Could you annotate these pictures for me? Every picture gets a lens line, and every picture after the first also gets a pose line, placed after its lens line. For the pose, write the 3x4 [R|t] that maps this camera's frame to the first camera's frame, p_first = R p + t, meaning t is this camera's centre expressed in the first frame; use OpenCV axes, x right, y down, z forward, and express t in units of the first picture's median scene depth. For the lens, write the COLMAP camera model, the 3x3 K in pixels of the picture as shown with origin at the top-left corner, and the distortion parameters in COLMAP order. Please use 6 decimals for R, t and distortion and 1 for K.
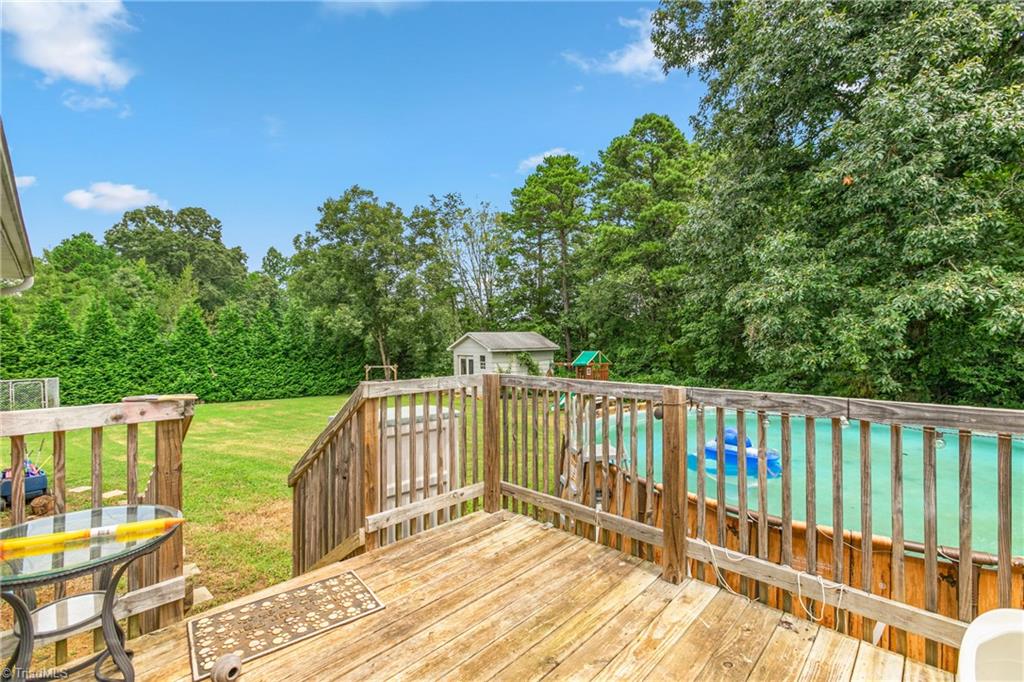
lens RADIAL K [[462.2, 0, 512.0], [0, 462.2, 331.2], [0, 0, 1]] dist [-0.000786, 0.003454]
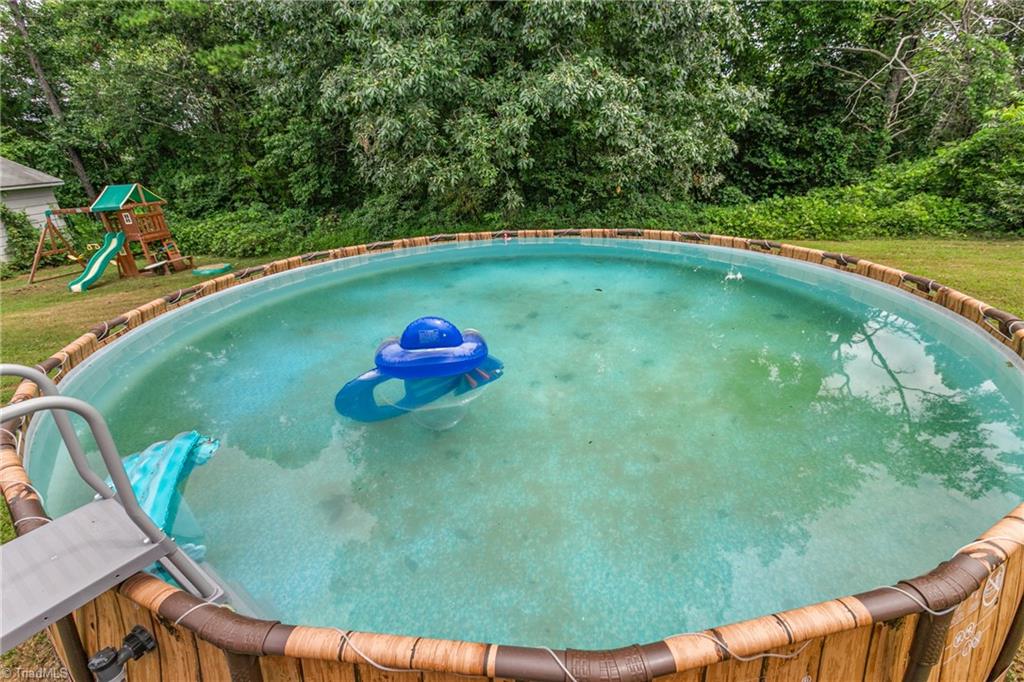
lens RADIAL K [[462.2, 0, 502.6], [0, 462.2, 332.6], [0, 0, 1]] dist [-0.000786, 0.003454]
pose [[0.696559, -0.291688, 0.655533, 0.095144], [0.029141, 0.924383, 0.380351, 0.007582], [-0.716907, -0.245833, 0.652388, 0.266583]]
